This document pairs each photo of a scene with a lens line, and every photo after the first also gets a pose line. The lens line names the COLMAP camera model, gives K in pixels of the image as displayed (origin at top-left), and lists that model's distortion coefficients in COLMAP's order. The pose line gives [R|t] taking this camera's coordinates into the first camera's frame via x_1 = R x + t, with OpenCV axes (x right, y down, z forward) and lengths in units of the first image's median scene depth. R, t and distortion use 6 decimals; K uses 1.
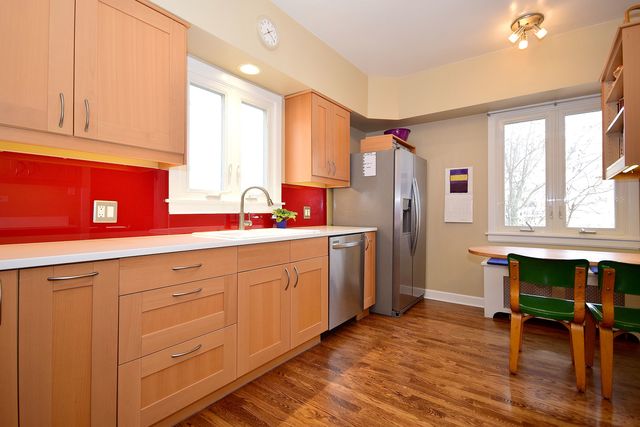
lens RADIAL K [[302.0, 0, 319.5], [0, 302.0, 212.1], [0, 0, 1]] dist [-0.001620, 0.000348]
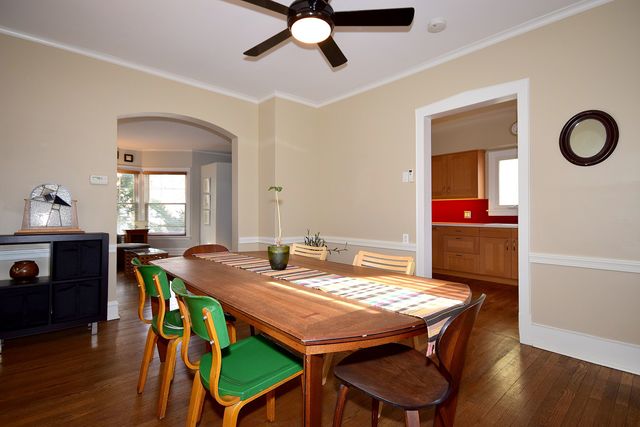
lens RADIAL K [[321.2, 0, 325.7], [0, 321.2, 210.3], [0, 0, 1]] dist [0.003645, 0.000144]
pose [[-0.177345, -0.002191, -0.984146, 2.211140], [0.002856, 0.999992, -0.002740, -0.032192], [0.984145, -0.003297, -0.177337, 0.096910]]
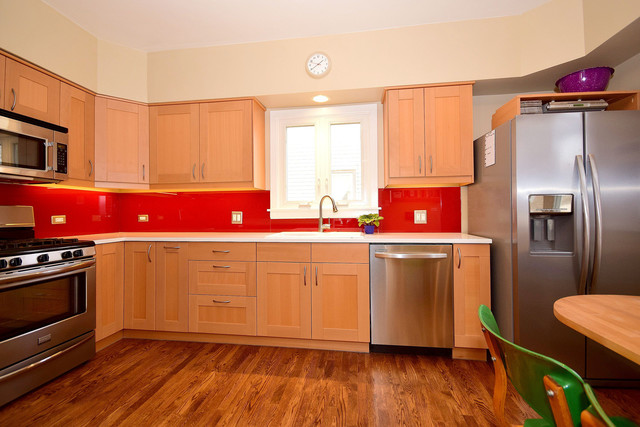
lens RADIAL K [[287.2, 0, 317.4], [0, 287.2, 210.4], [0, 0, 1]] dist [-0.005937, -0.000526]
pose [[0.469530, -0.015402, -0.882782, 0.799086], [0.011382, 0.999870, -0.011391, -0.015415], [0.882843, -0.004700, 0.469644, 0.467766]]
